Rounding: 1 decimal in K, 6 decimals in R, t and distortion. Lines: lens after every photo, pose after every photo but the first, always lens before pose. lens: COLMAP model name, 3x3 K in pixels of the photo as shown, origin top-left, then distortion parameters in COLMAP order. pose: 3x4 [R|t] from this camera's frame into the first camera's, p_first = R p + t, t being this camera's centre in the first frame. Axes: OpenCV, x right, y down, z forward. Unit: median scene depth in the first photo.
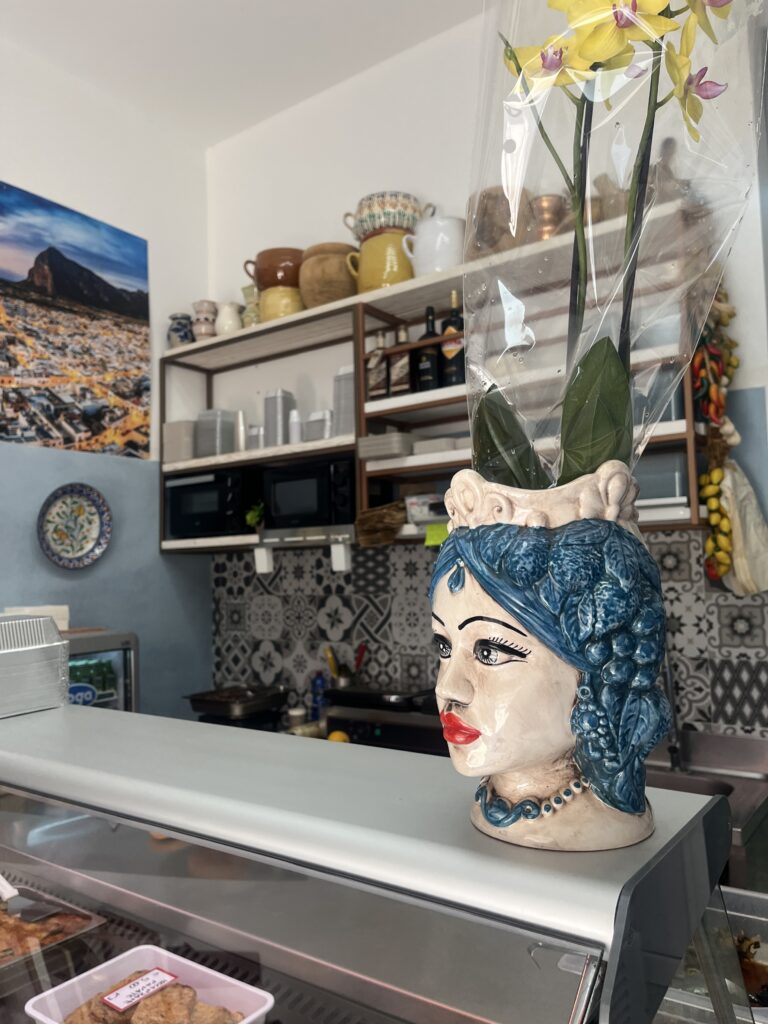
lens RADIAL K [[775.9, 0, 378.5], [0, 775.9, 513.9], [0, 0, 1]] dist [0.055605, -0.078893]
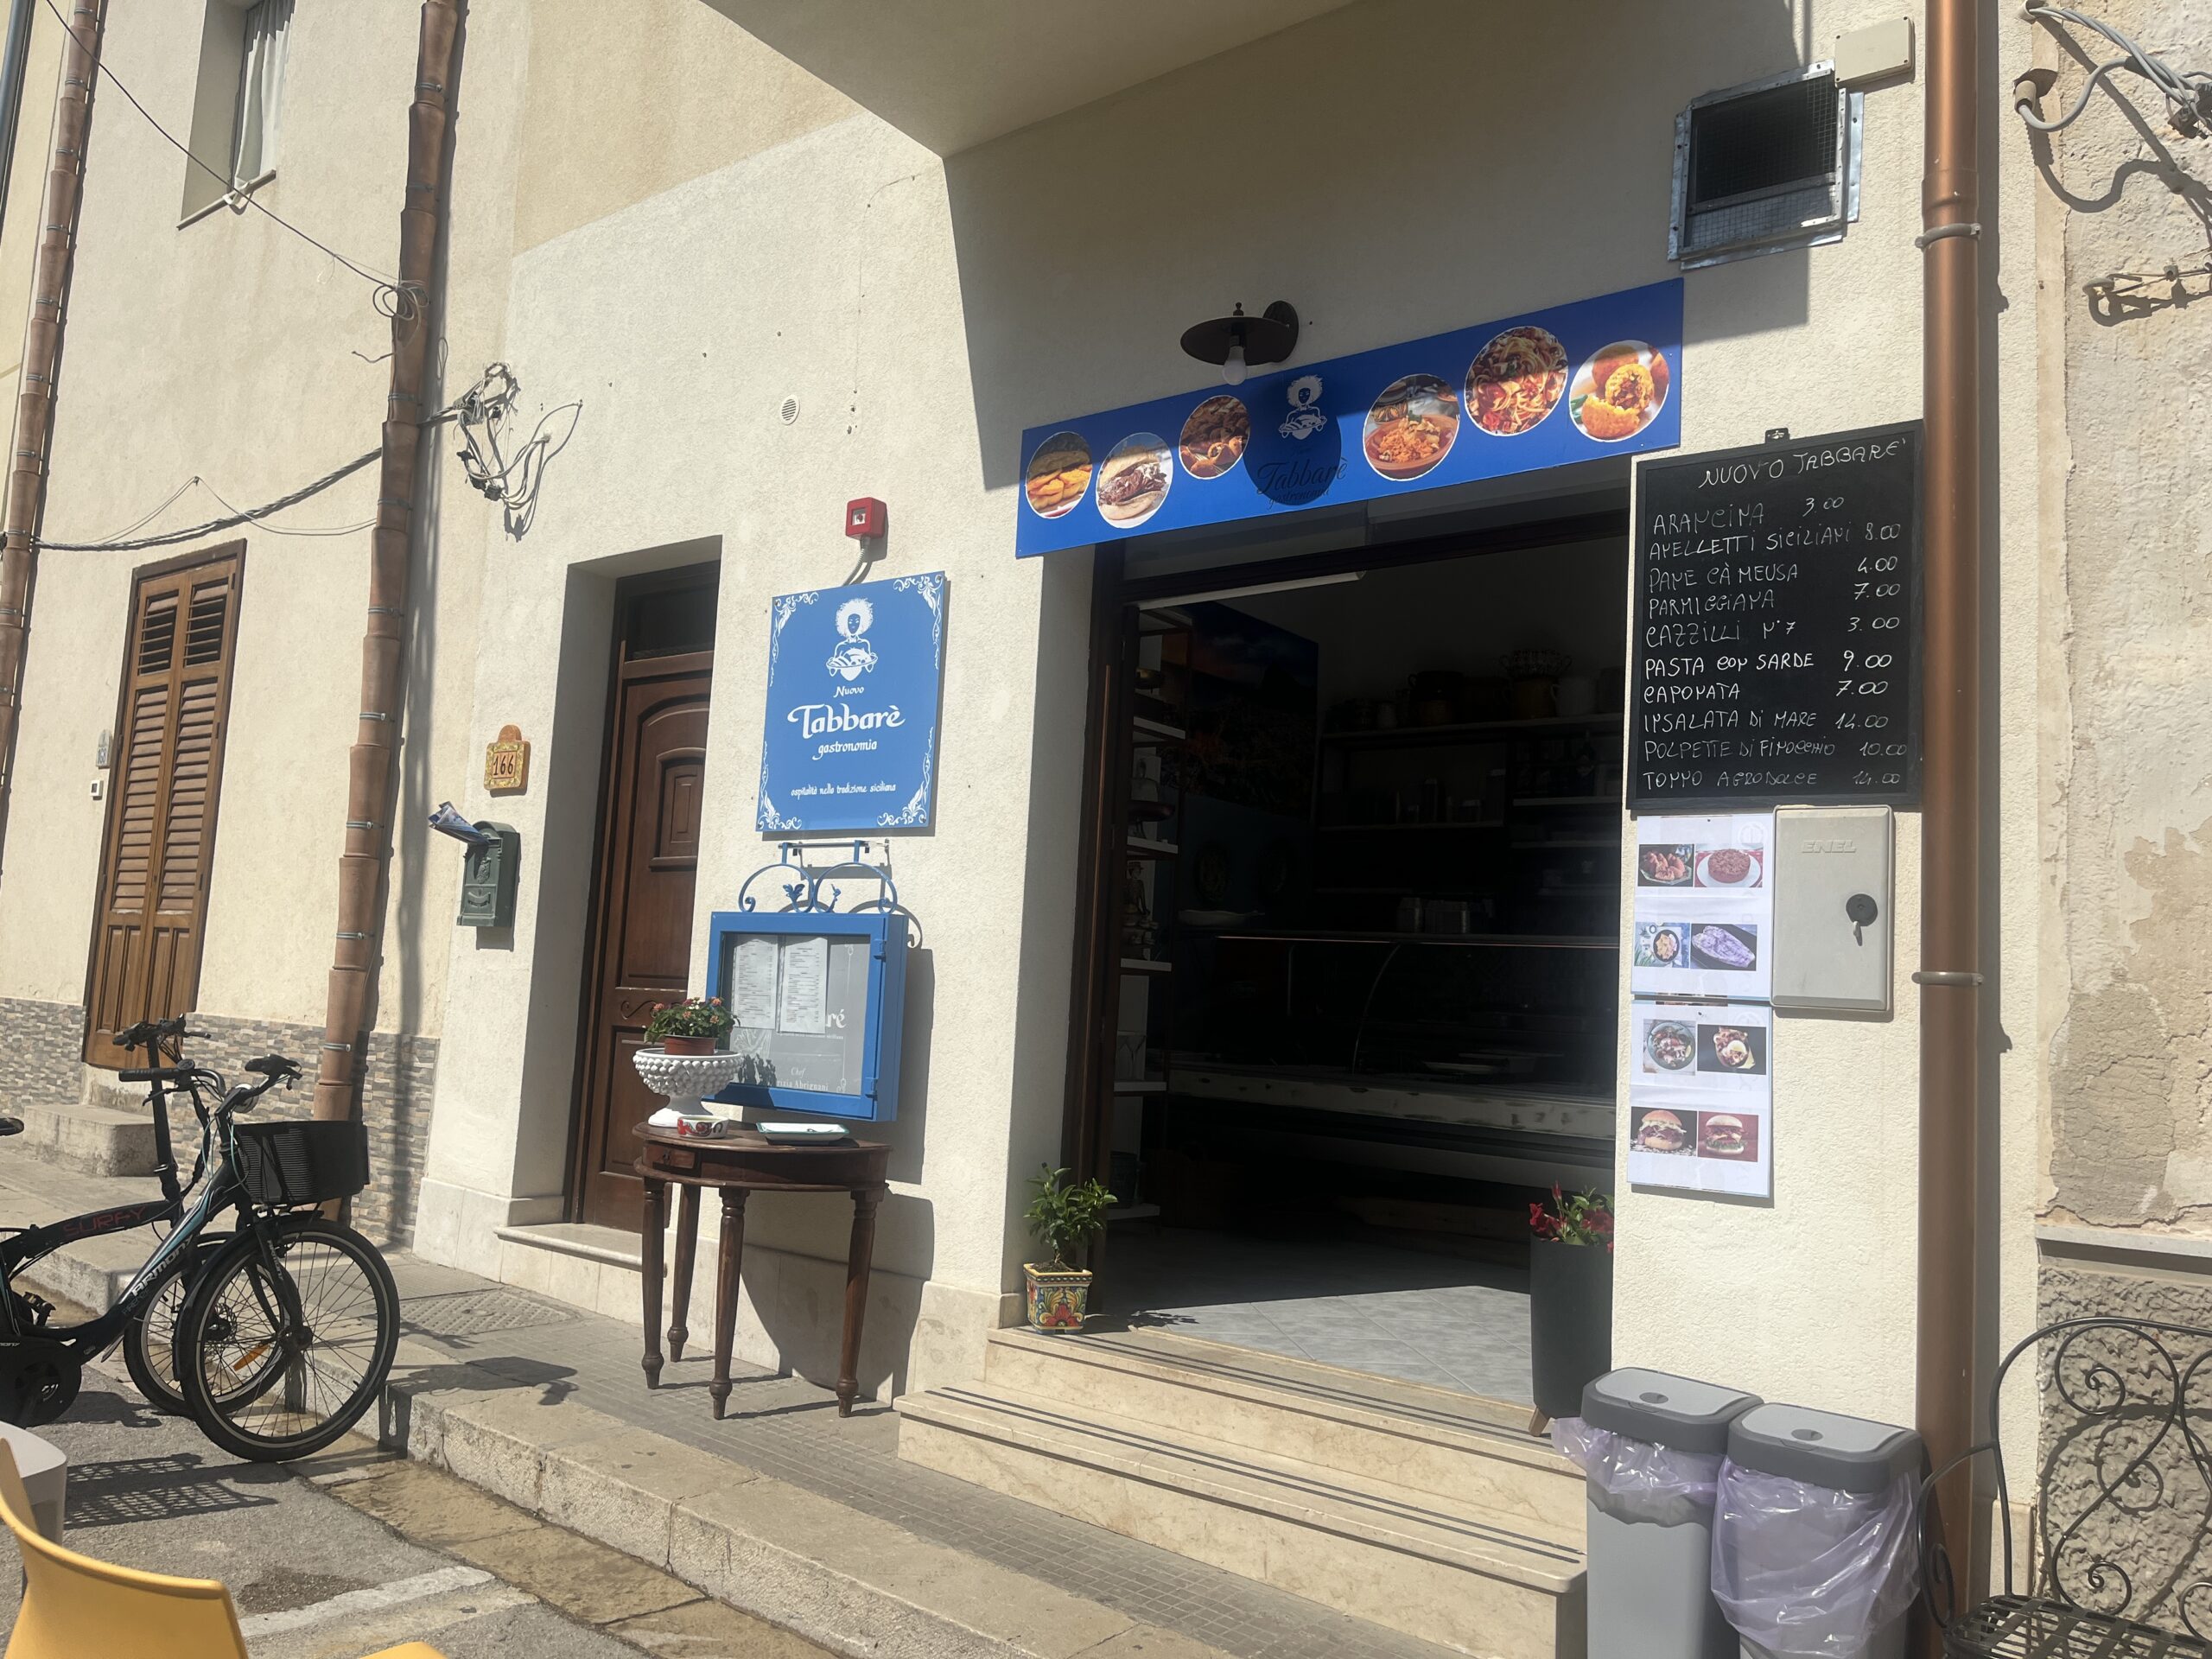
lens RADIAL K [[1676.1, 0, 1104.1], [0, 1676.1, 821.8], [0, 0, 1]] dist [0.055605, -0.078893]
pose [[0.996818, 0.075540, -0.025444, -0.595452], [-0.076400, 0.996474, -0.034690, 0.052132], [0.022734, 0.036524, 0.999074, -1.804544]]
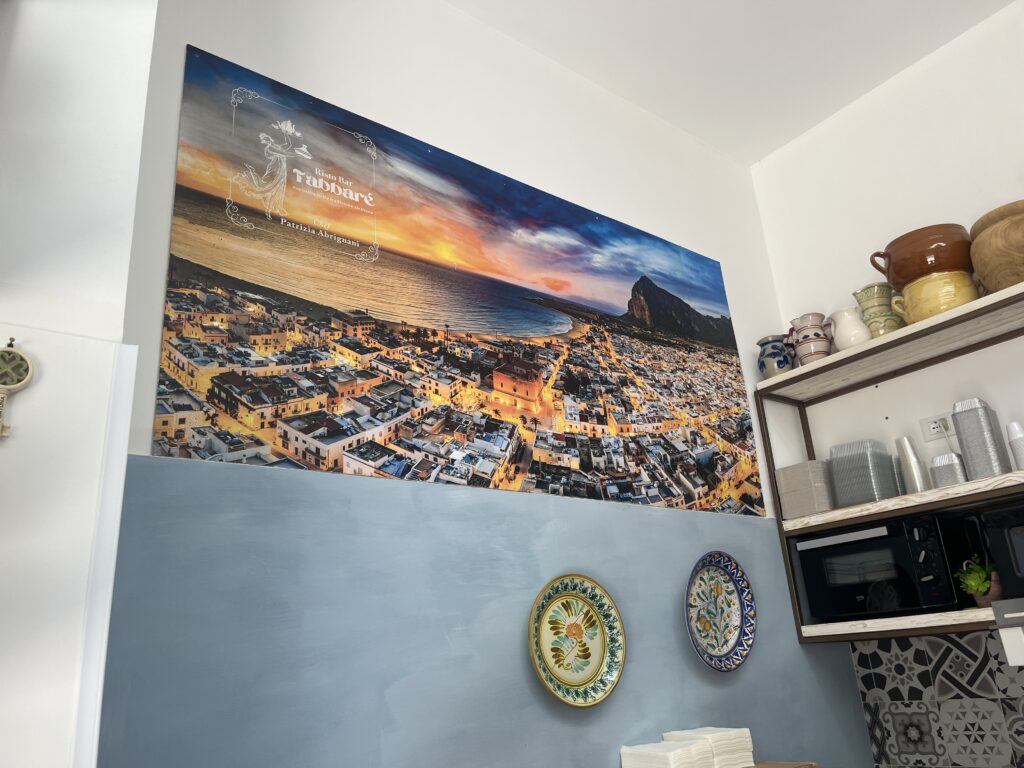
lens RADIAL K [[775.9, 0, 511.1], [0, 775.9, 380.4], [0, 0, 1]] dist [0.055605, -0.078893]
pose [[0.959004, -0.136060, -0.248594, -0.350527], [0.064857, 0.959299, -0.274842, -0.002779], [0.275871, 0.247452, 0.928796, 0.184473]]
